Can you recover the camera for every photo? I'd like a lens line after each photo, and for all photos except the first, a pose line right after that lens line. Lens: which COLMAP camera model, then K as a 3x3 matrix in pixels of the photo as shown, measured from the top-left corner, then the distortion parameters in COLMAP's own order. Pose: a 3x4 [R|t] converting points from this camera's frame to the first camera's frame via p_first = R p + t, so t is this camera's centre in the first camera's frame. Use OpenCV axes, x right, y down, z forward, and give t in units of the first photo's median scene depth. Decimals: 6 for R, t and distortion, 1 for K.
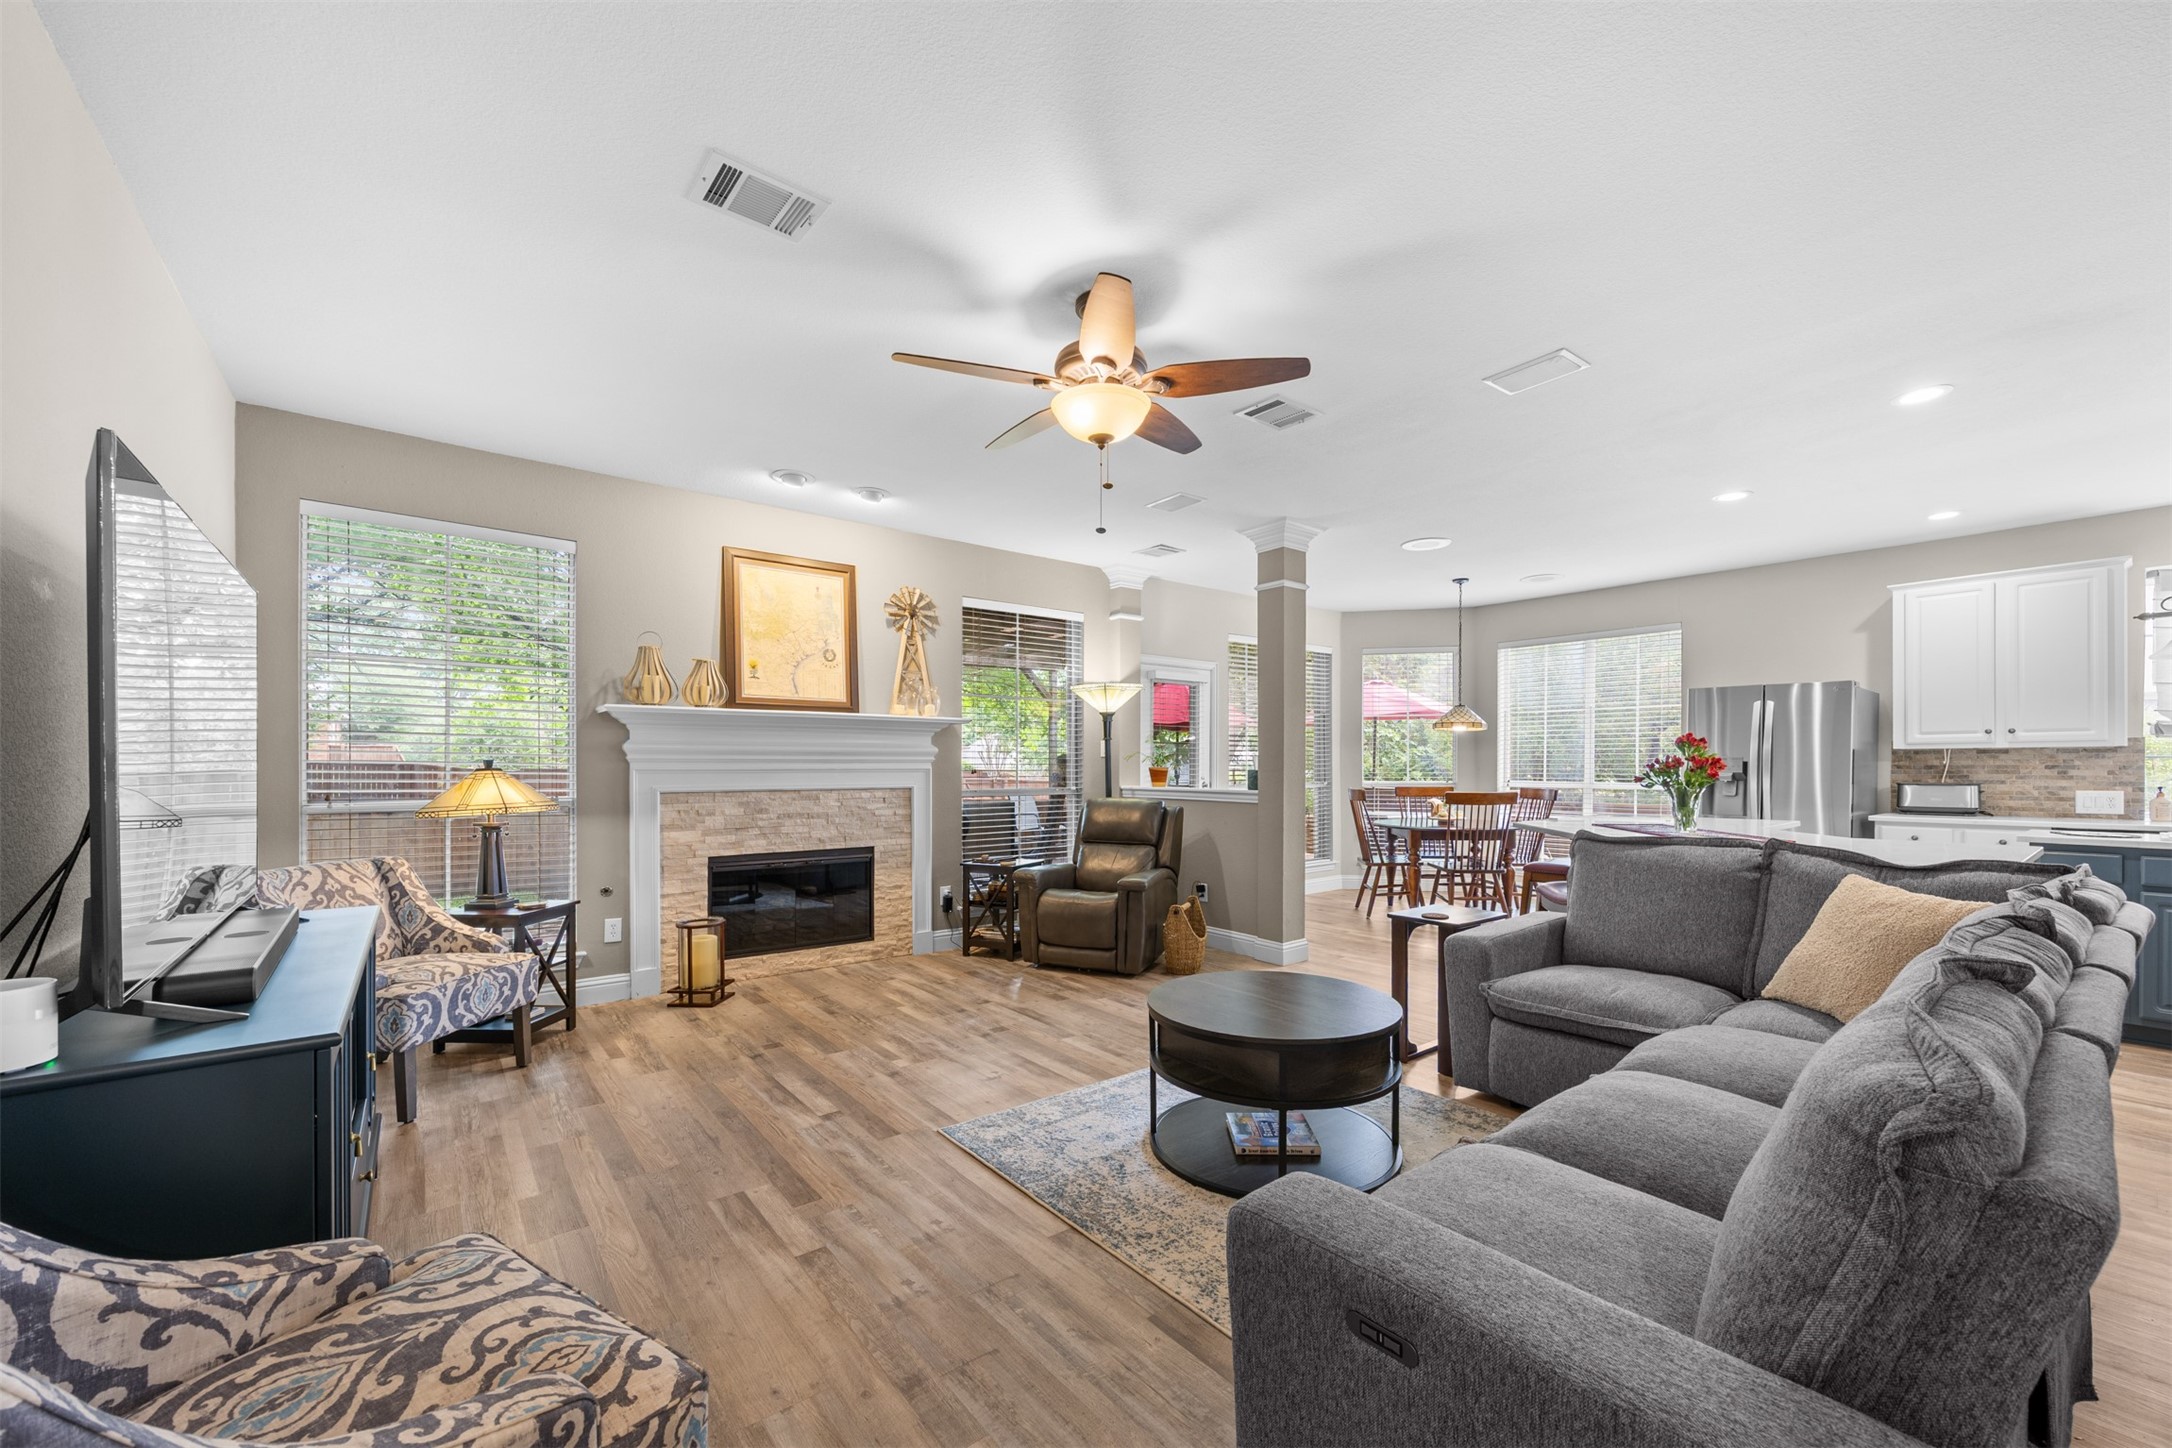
lens RADIAL K [[862.3, 0, 1097.8], [0, 862.3, 765.9], [0, 0, 1]] dist [0.005443, -0.000481]
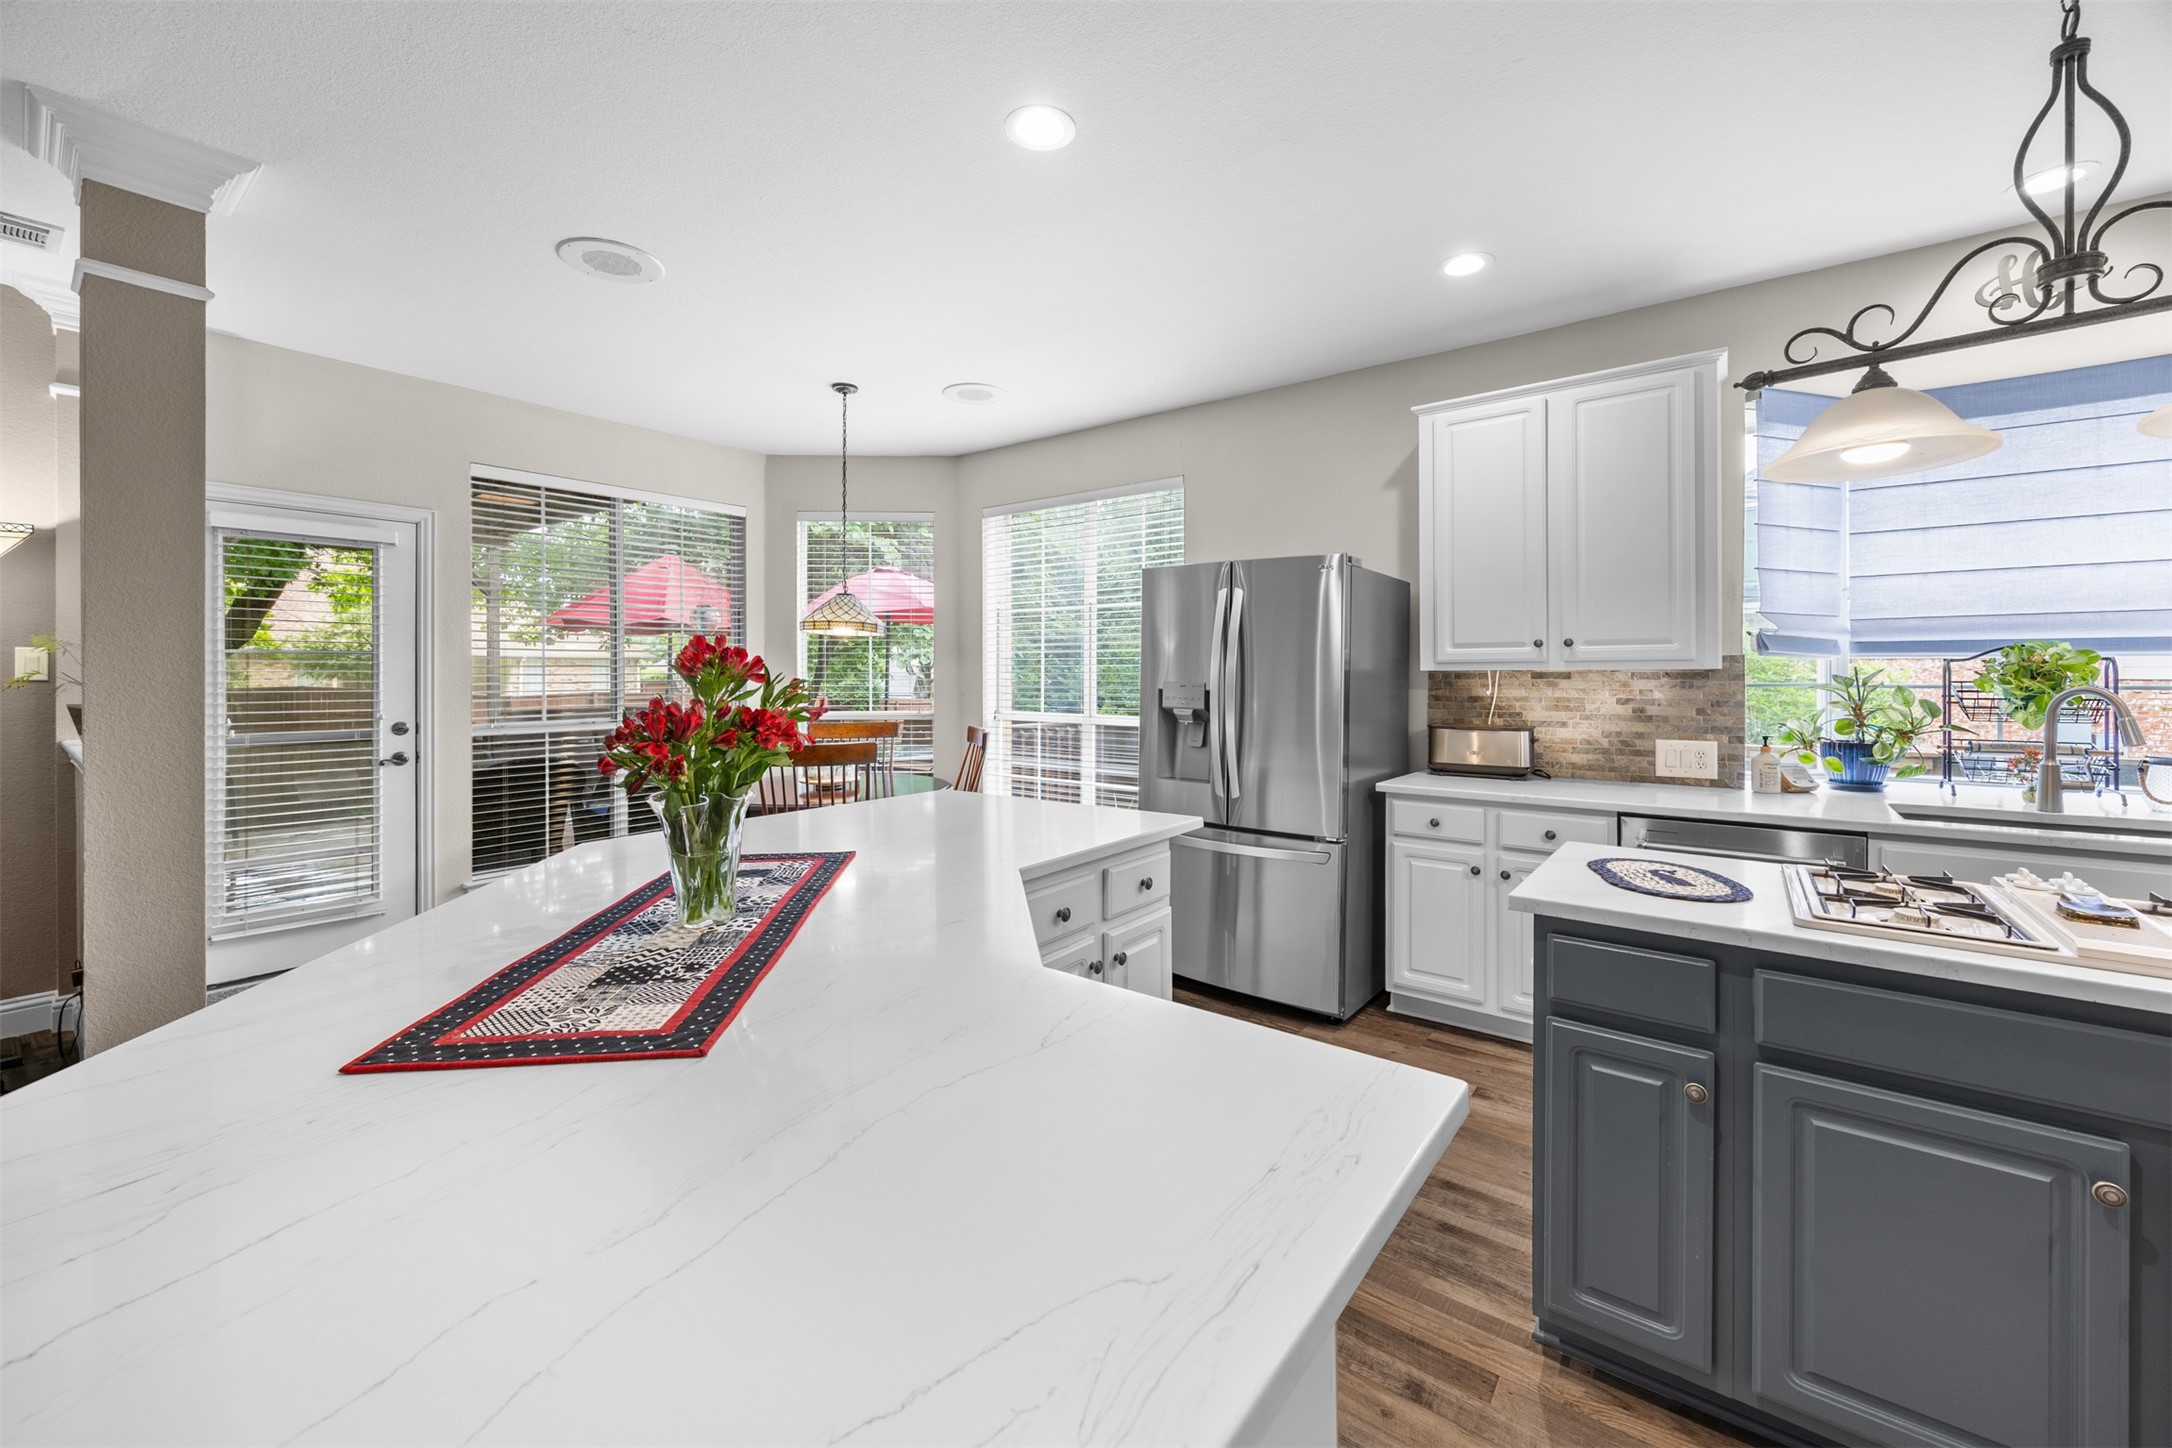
lens RADIAL K [[862.3, 0, 1074.4], [0, 862.3, 672.7], [0, 0, 1]] dist [0.005443, -0.000481]
pose [[0.973682, 0.002932, 0.227893, 0.590811], [-0.001540, 0.999979, -0.006287, -0.015422], [-0.227906, 0.005771, 0.973666, 0.500263]]
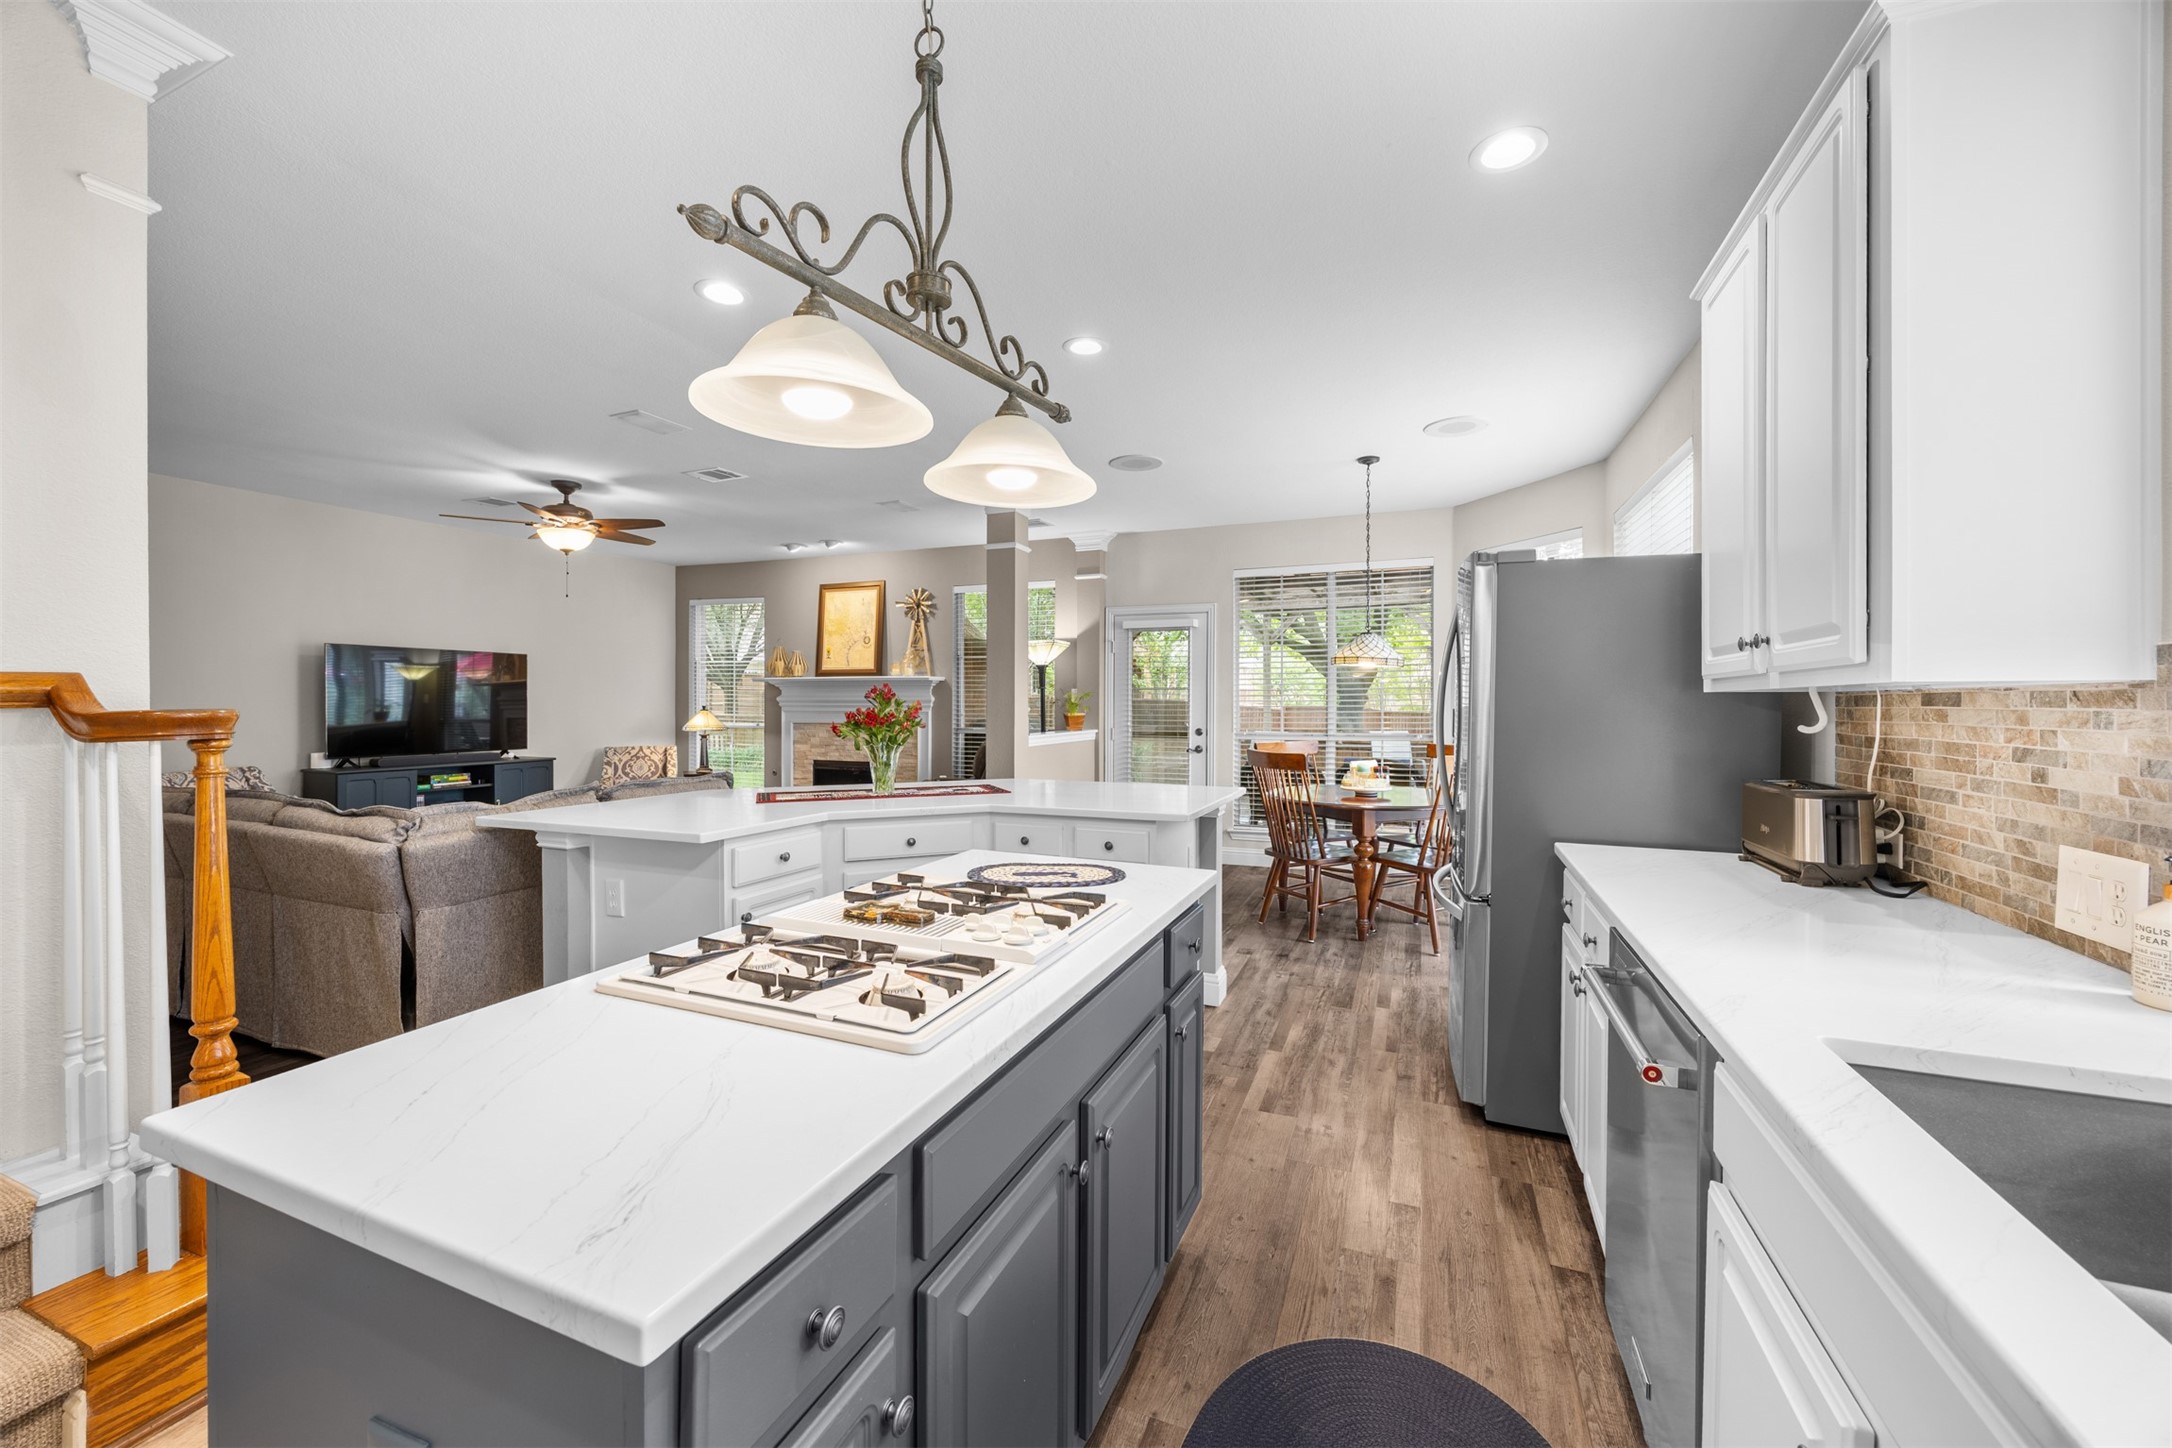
lens RADIAL K [[862.3, 0, 1093.4], [0, 862.3, 700.9], [0, 0, 1]] dist [0.005443, -0.000481]
pose [[0.469138, 0.001036, -0.883124, 1.291539], [-0.002282, 0.999997, -0.000039, -0.016880], [0.883122, 0.002033, 0.469139, 0.621783]]
